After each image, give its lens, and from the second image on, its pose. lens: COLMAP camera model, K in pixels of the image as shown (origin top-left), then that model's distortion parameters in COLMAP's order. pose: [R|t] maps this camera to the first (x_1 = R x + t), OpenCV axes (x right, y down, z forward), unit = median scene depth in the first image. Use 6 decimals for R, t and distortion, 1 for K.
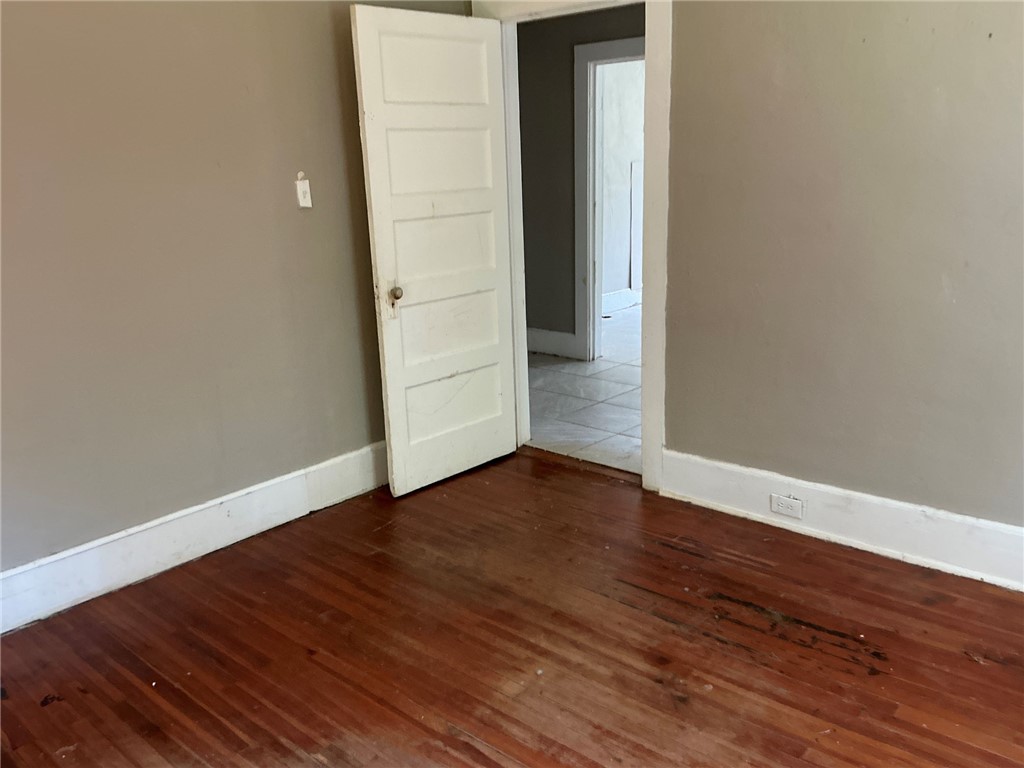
lens RADIAL K [[852.1, 0, 512.0], [0, 852.1, 384.0], [0, 0, 1]] dist [0.139816, -0.278678]
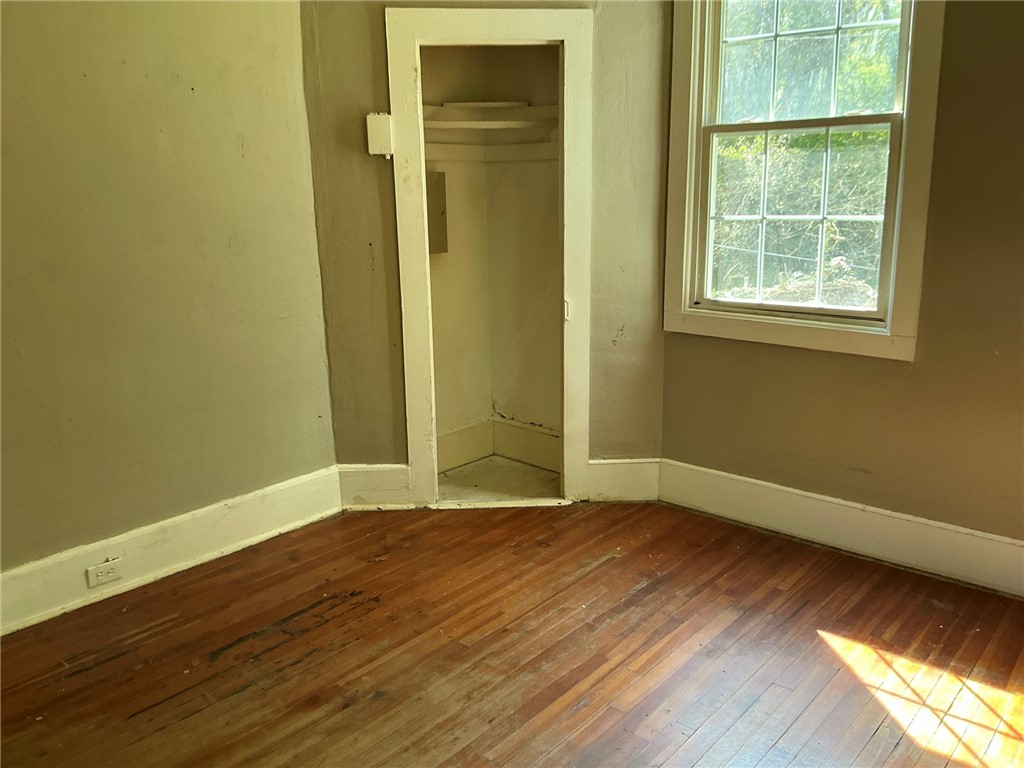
lens RADIAL K [[852.1, 0, 512.0], [0, 852.1, 384.0], [0, 0, 1]] dist [0.139816, -0.278678]
pose [[-0.004116, -0.204229, 0.978914, -0.662205], [0.266240, 0.943366, 0.197932, -0.138871], [-0.963898, 0.261441, 0.050491, 0.602482]]
